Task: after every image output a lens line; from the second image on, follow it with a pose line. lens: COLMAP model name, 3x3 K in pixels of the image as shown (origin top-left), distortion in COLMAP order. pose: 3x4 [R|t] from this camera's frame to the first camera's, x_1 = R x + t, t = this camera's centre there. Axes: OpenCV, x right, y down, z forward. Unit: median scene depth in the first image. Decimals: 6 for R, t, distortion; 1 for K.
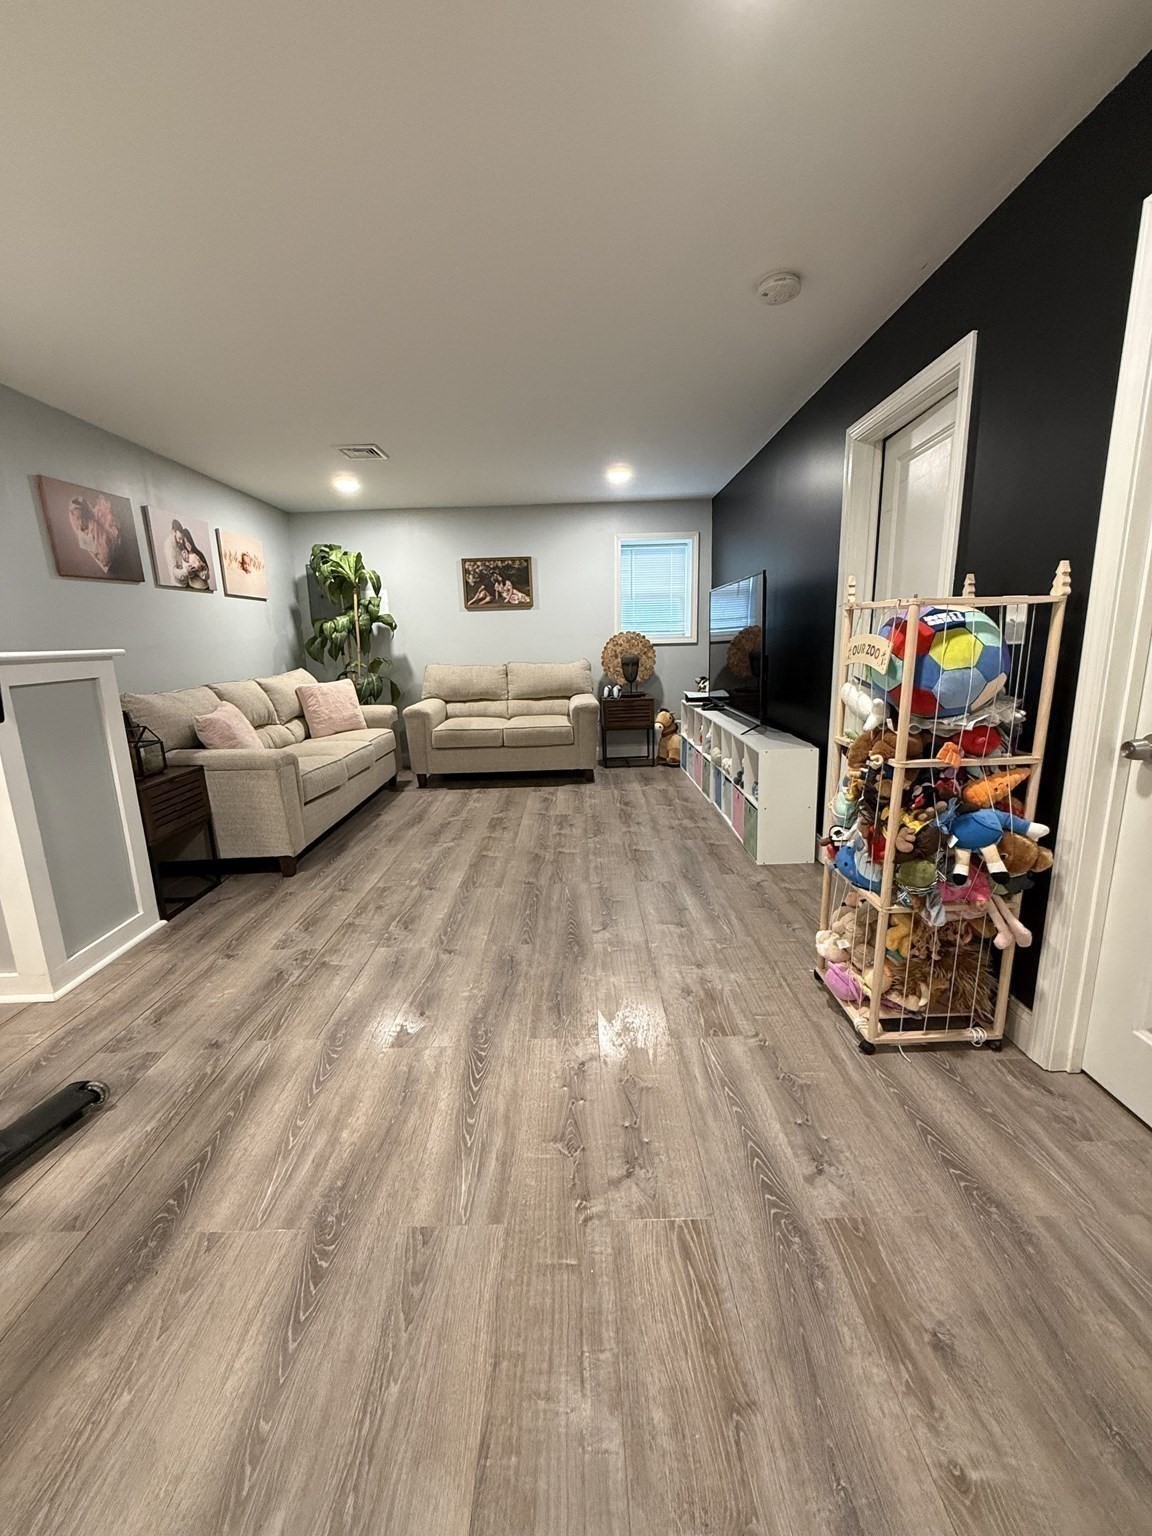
lens RADIAL K [[611.2, 0, 574.4], [0, 611.2, 763.0], [0, 0, 1]] dist [-0.001602, -0.000096]
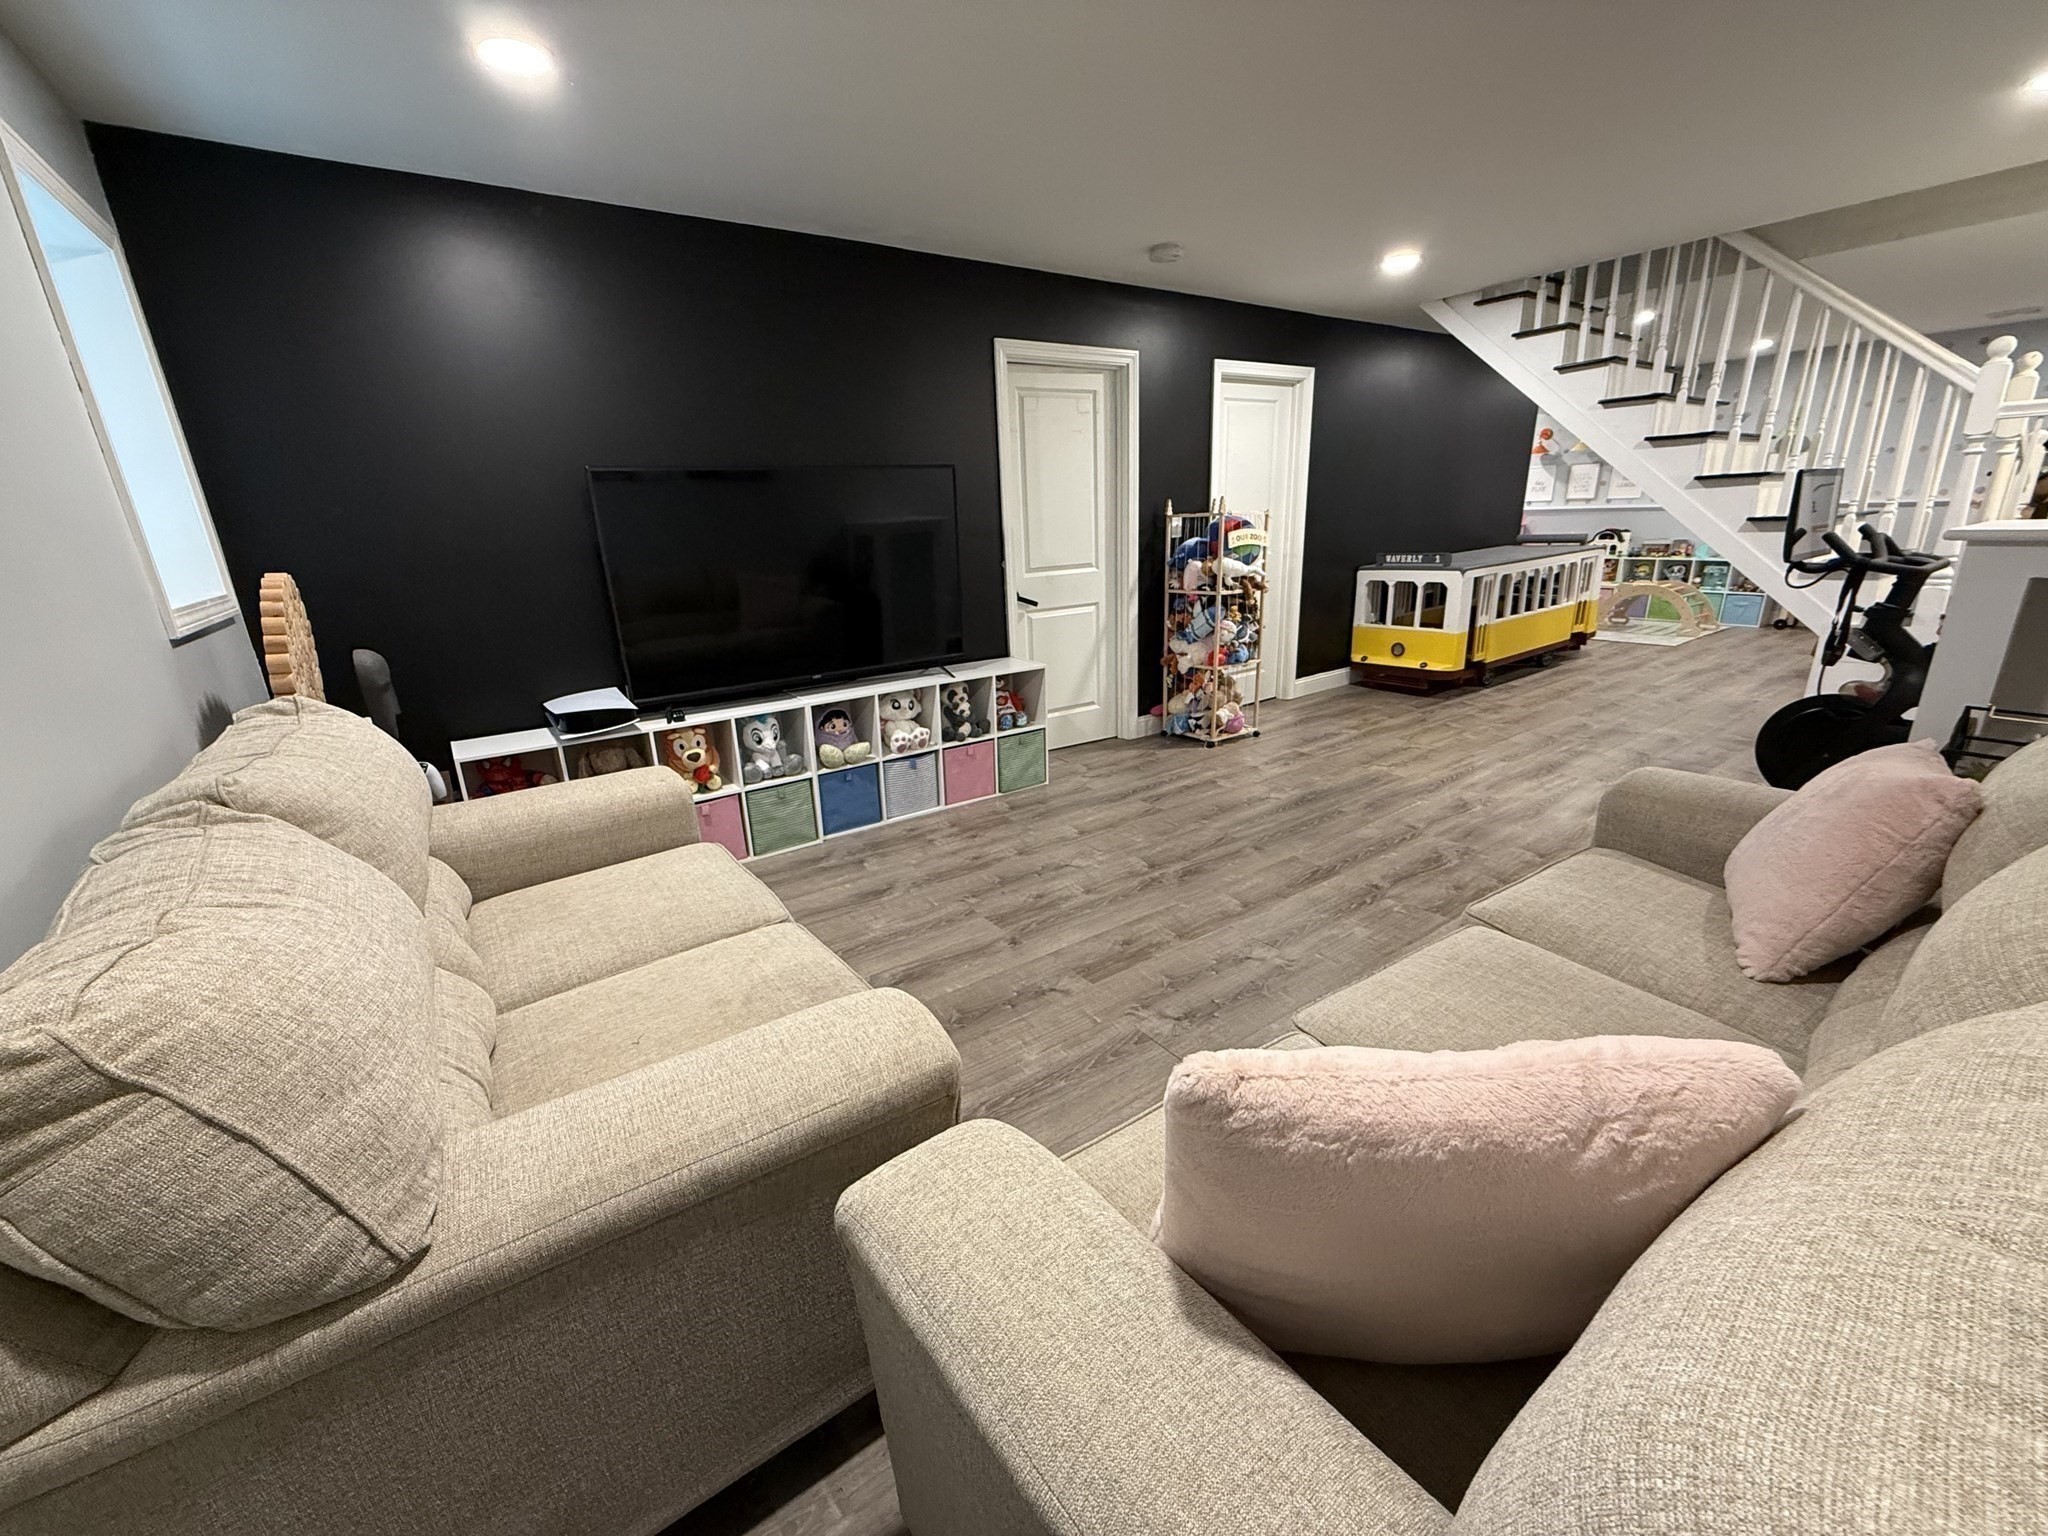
lens RADIAL K [[815.0, 0, 1016.3], [0, 815.0, 765.9], [0, 0, 1]] dist [-0.001602, -0.000096]
pose [[-0.575356, -0.197687, 0.793653, -0.558502], [0.216907, 0.898727, 0.381106, -0.292320], [-0.788617, 0.391421, -0.474208, 1.331982]]
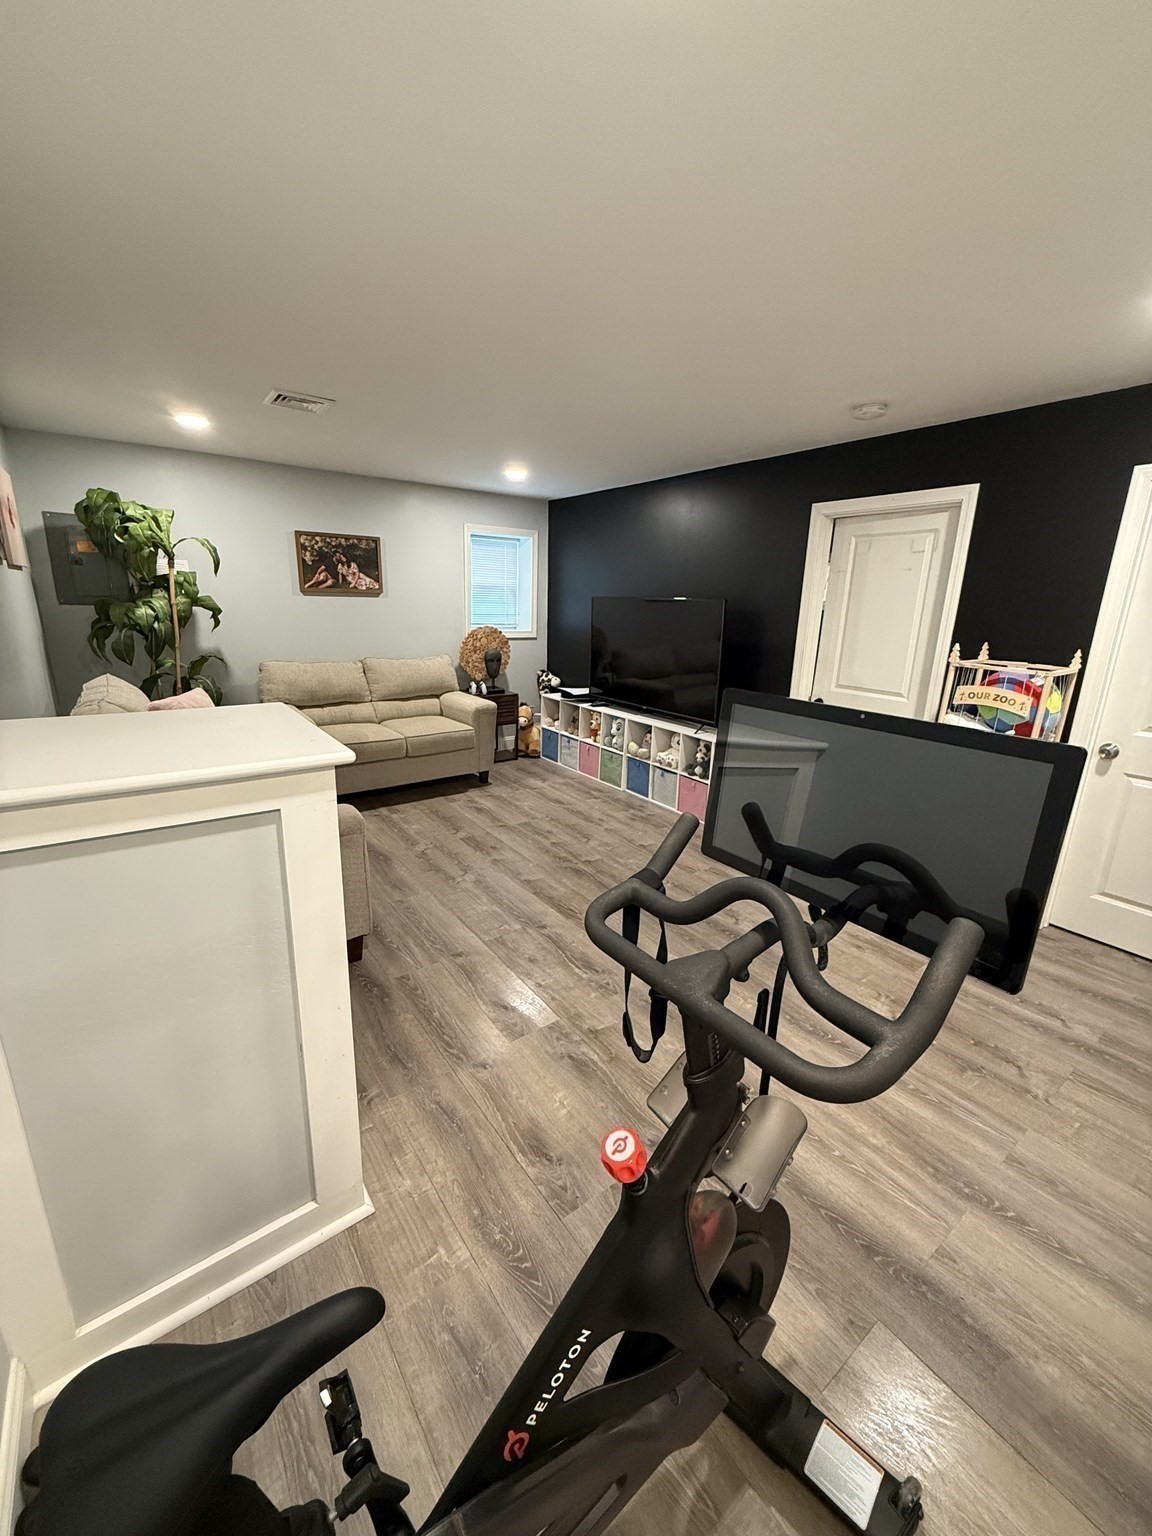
lens RADIAL K [[611.2, 0, 577.8], [0, 611.2, 758.8], [0, 0, 1]] dist [-0.001602, -0.000096]
pose [[0.801835, -0.102471, 0.588694, -0.557584], [0.069687, 0.994500, 0.078190, -0.096819], [-0.593468, -0.021671, 0.804566, 0.158887]]
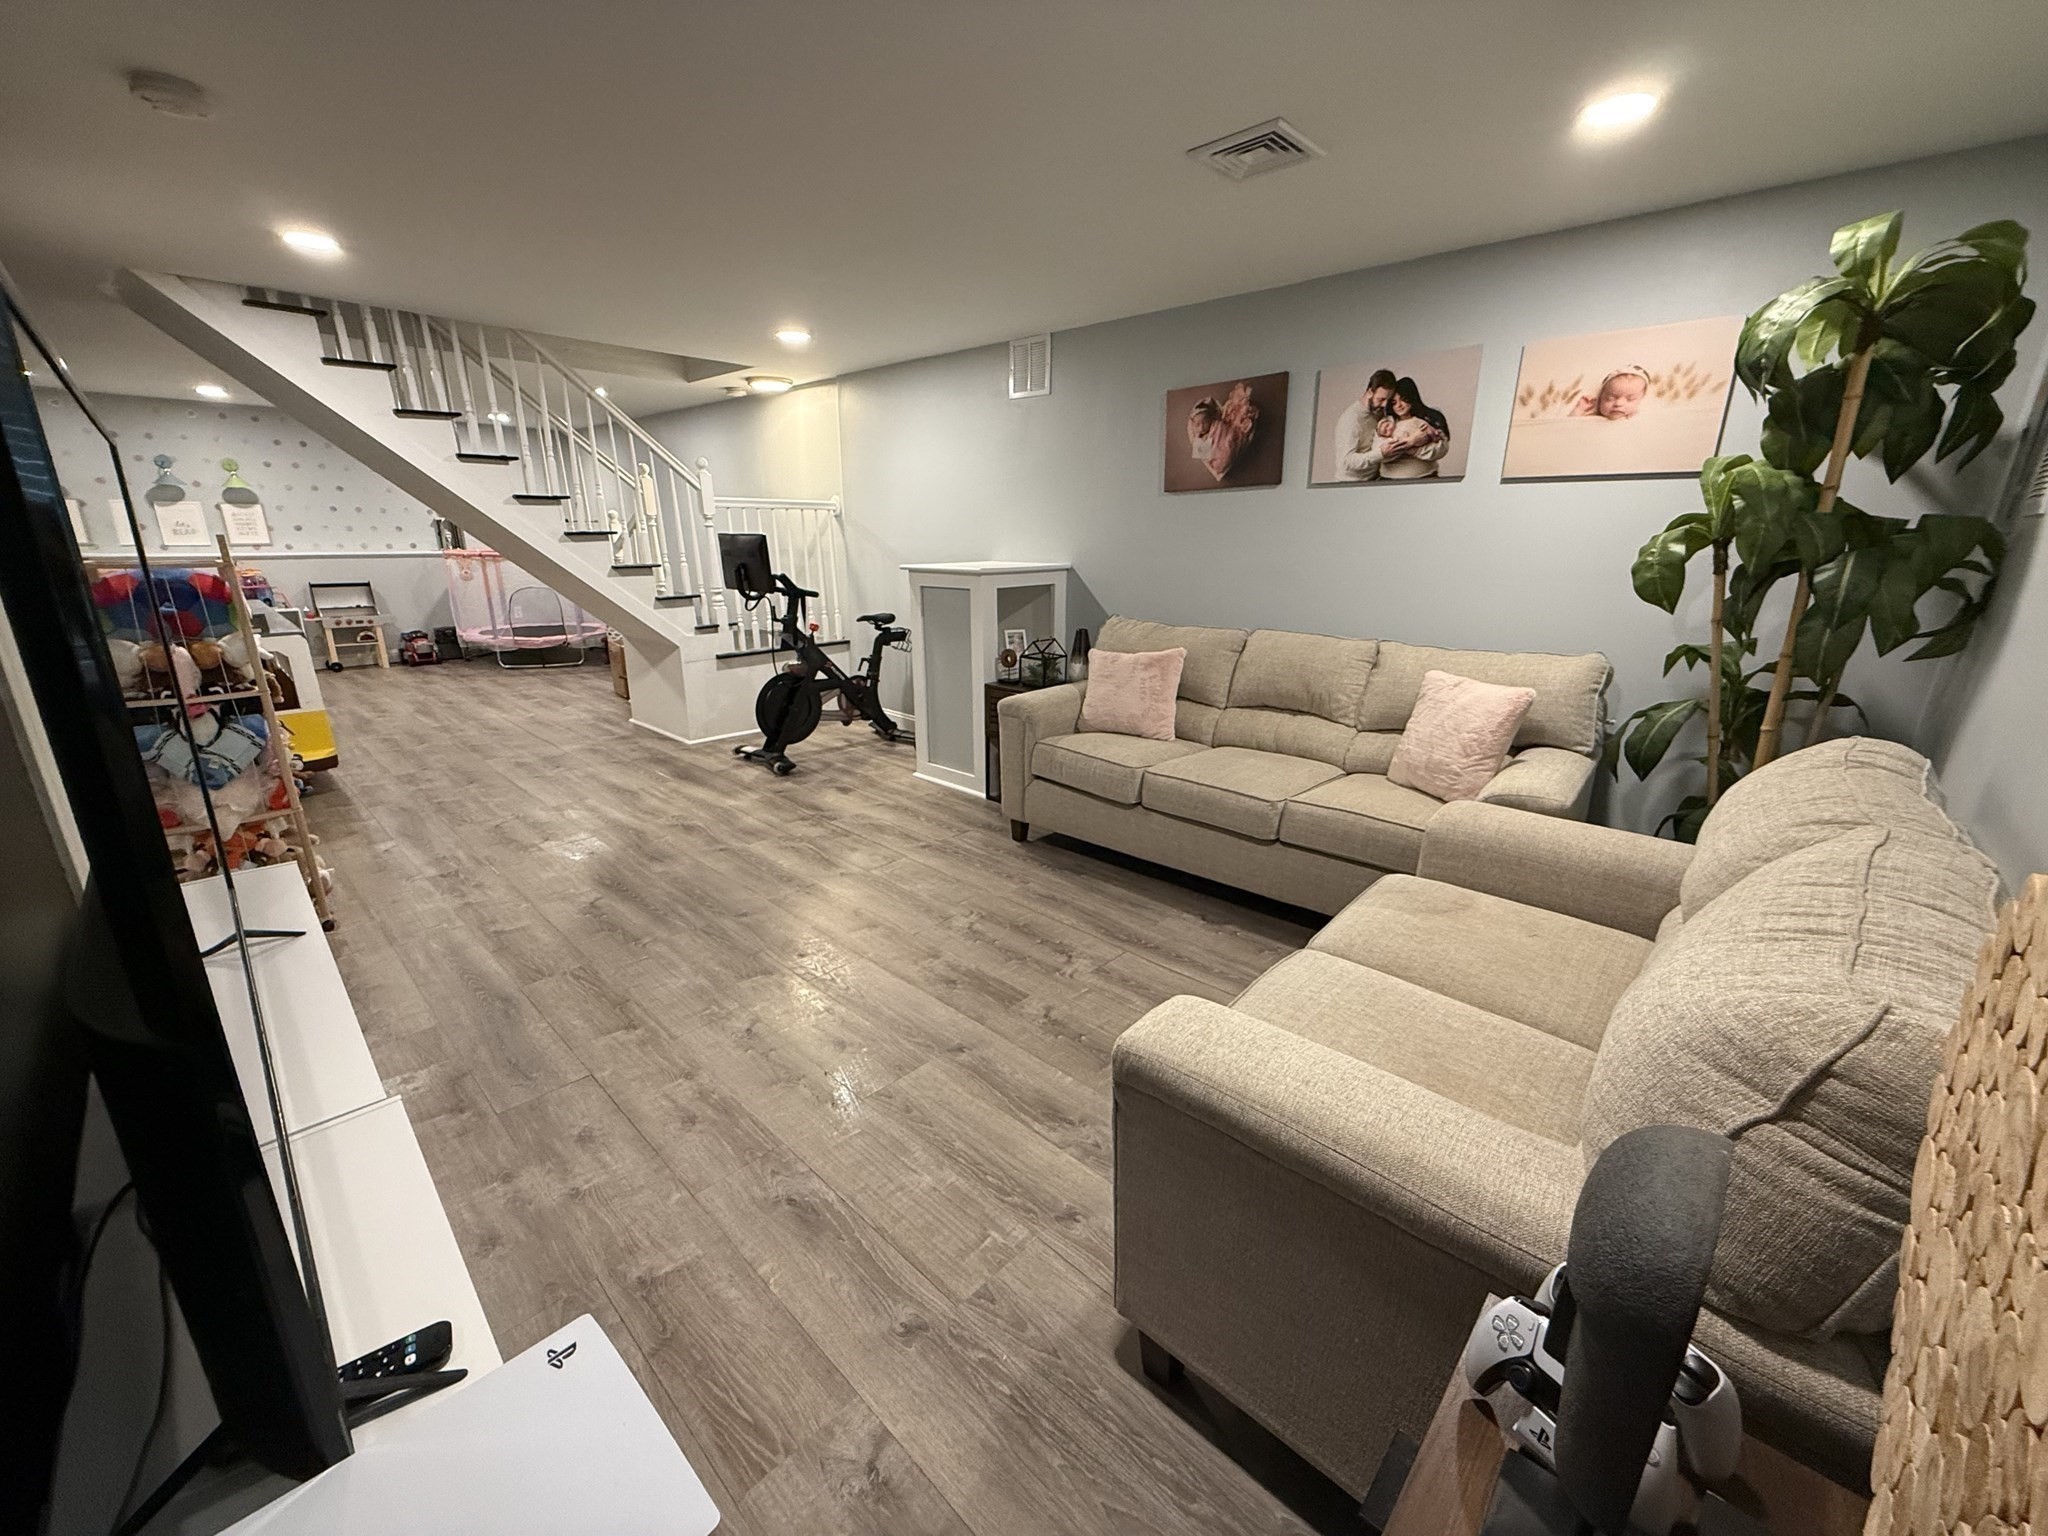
lens RADIAL K [[815.0, 0, 1019.9], [0, 815.0, 768.2], [0, 0, 1]] dist [-0.001602, -0.000096]
pose [[-0.689320, 0.226517, -0.688134, 0.261133], [-0.132168, 0.894600, 0.426876, -0.336735], [0.712299, 0.385204, -0.586727, 1.365092]]
